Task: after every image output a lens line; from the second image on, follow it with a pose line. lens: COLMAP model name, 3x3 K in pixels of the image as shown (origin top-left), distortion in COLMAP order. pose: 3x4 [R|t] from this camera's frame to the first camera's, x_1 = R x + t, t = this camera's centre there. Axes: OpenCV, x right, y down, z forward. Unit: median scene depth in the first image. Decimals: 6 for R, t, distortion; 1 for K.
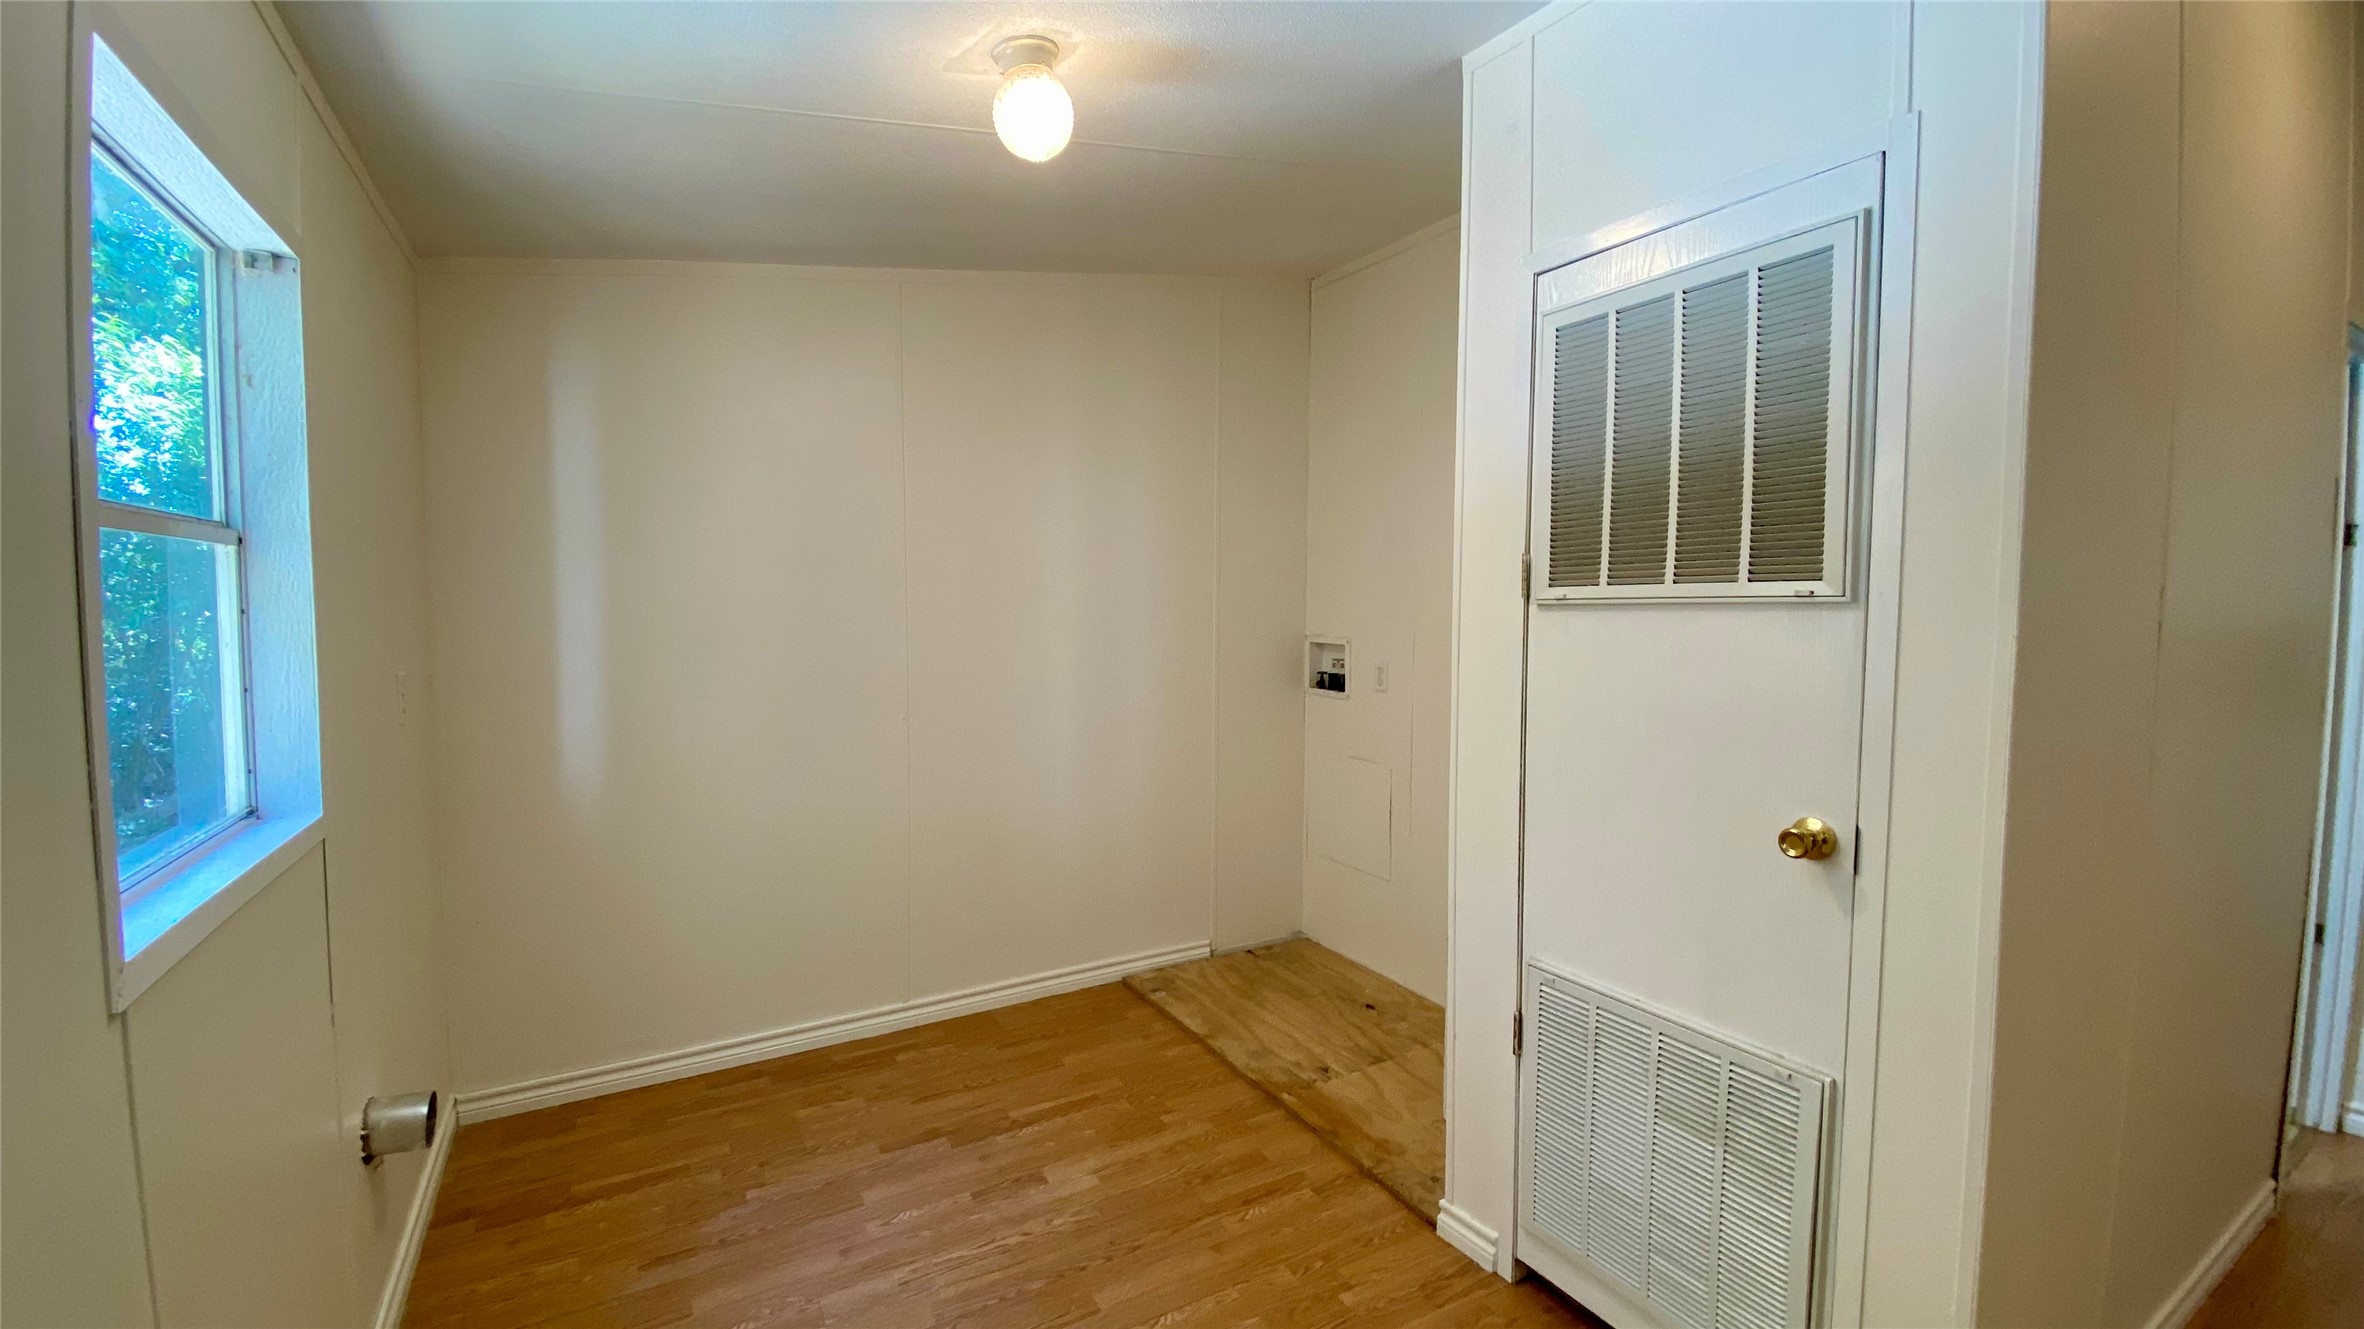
lens RADIAL K [[961.7, 0, 1182.0], [0, 961.7, 664.5], [0, 0, 1]] dist [-0.000185, -0.000247]
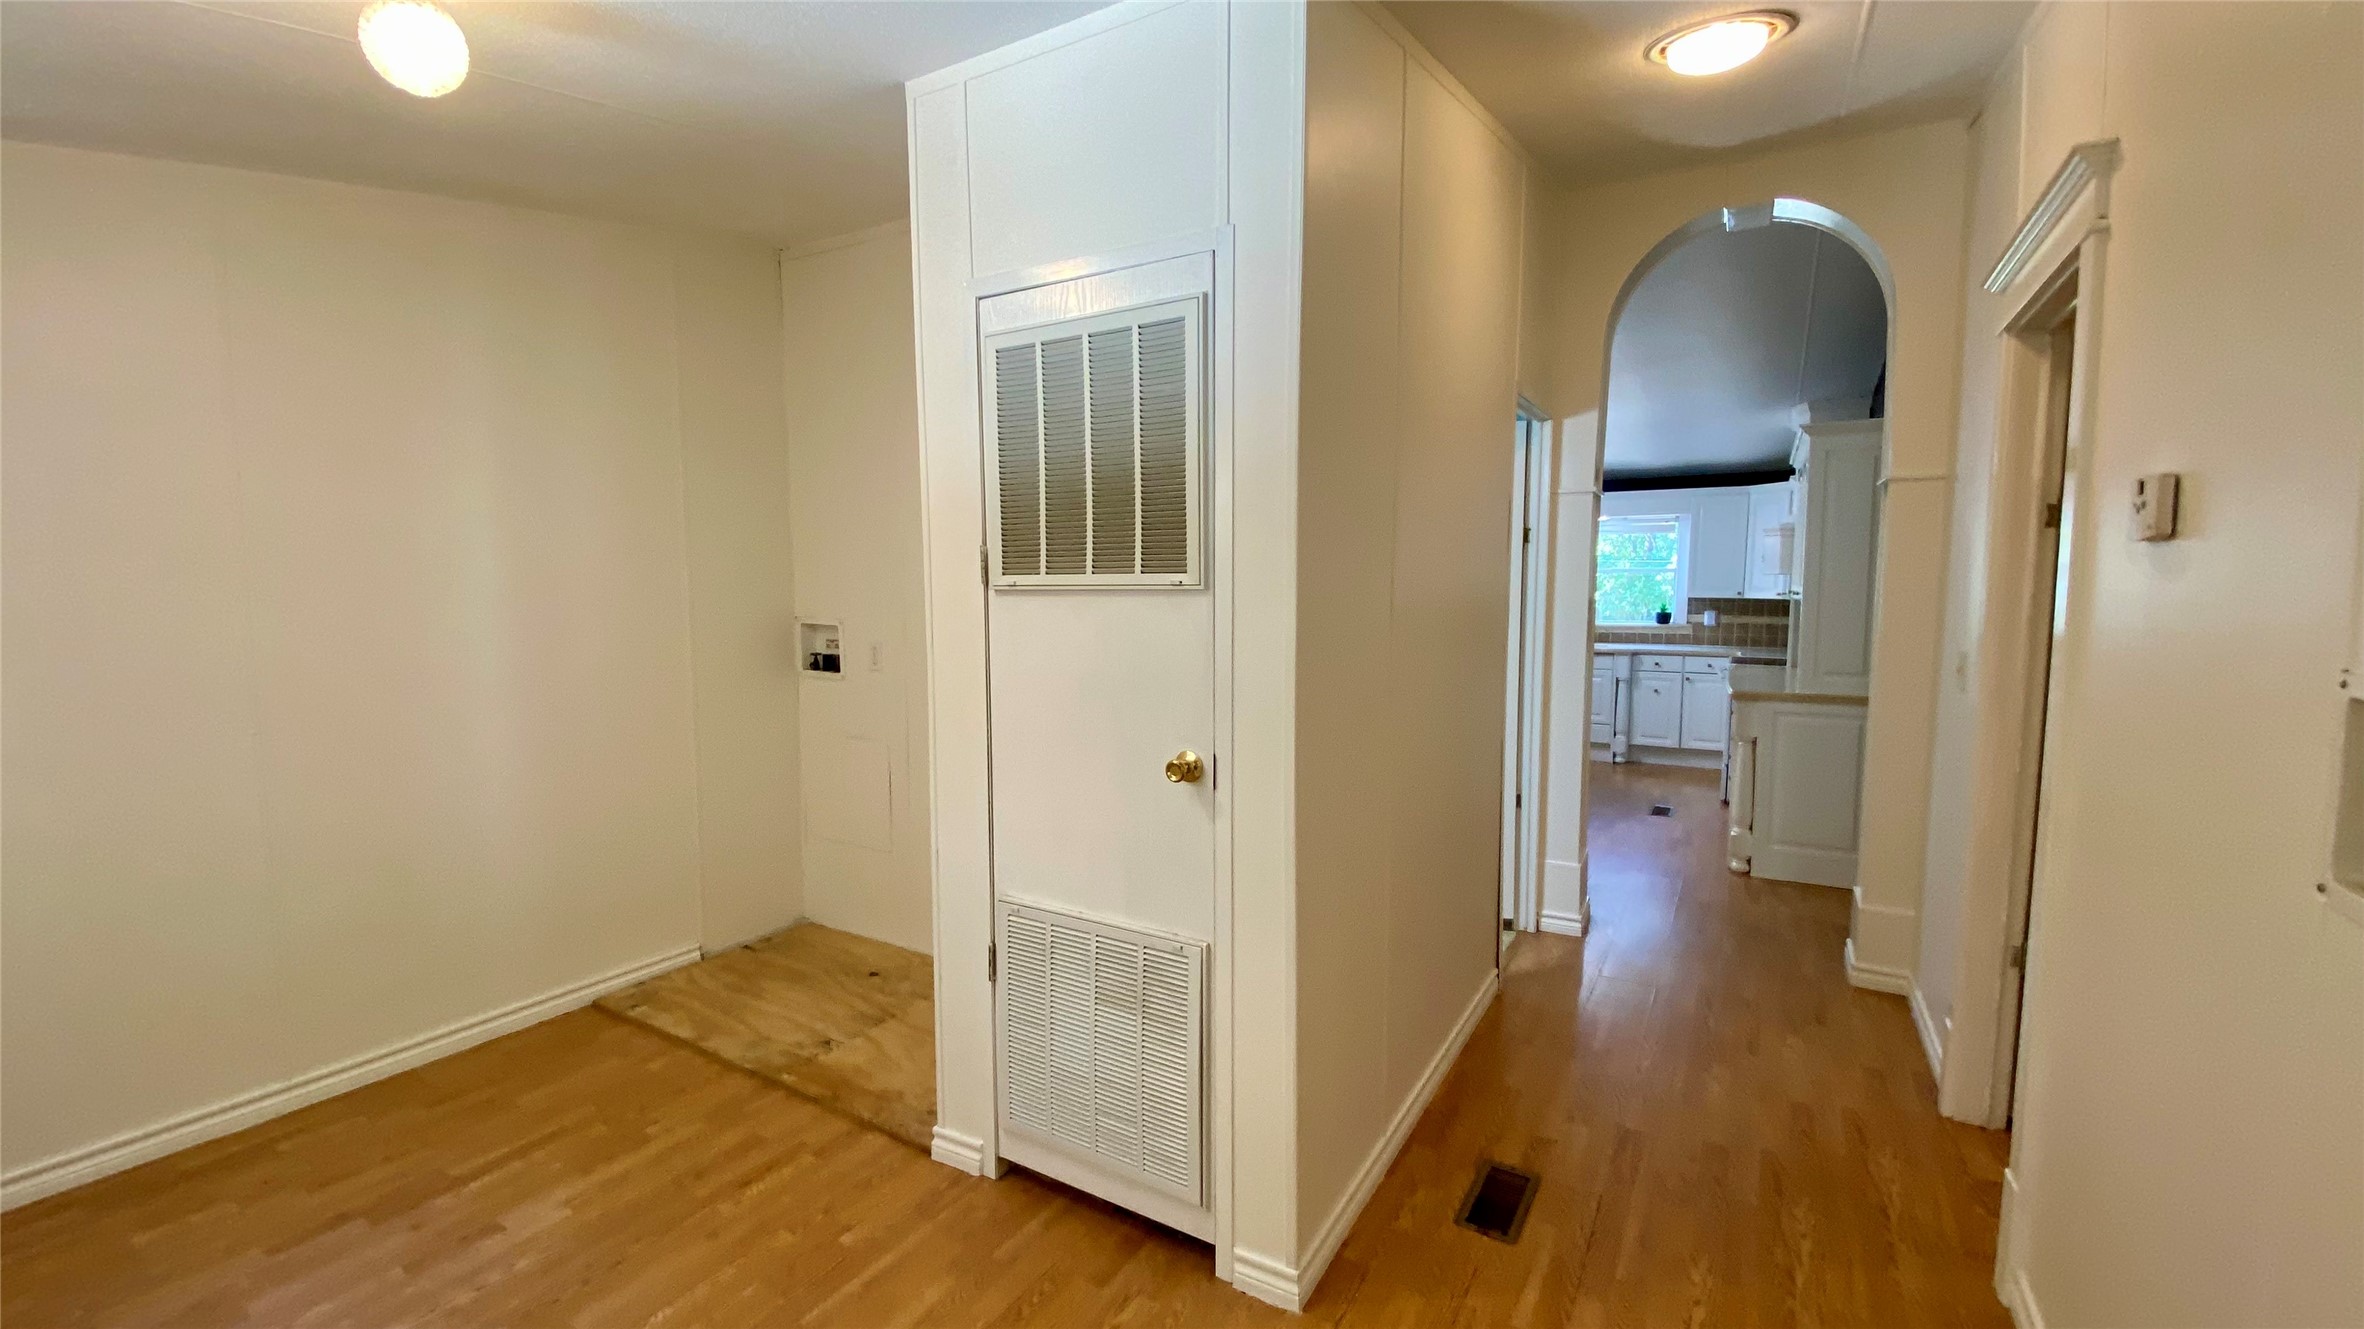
lens RADIAL K [[980.3, 0, 1164.1], [0, 980.3, 661.5], [0, 0, 1]] dist [0.065479, -0.038909]
pose [[0.890859, -0.048743, 0.451656, 0.013388], [0.037979, 0.998738, 0.032873, -0.007461], [-0.452689, -0.012131, 0.891586, -0.138060]]
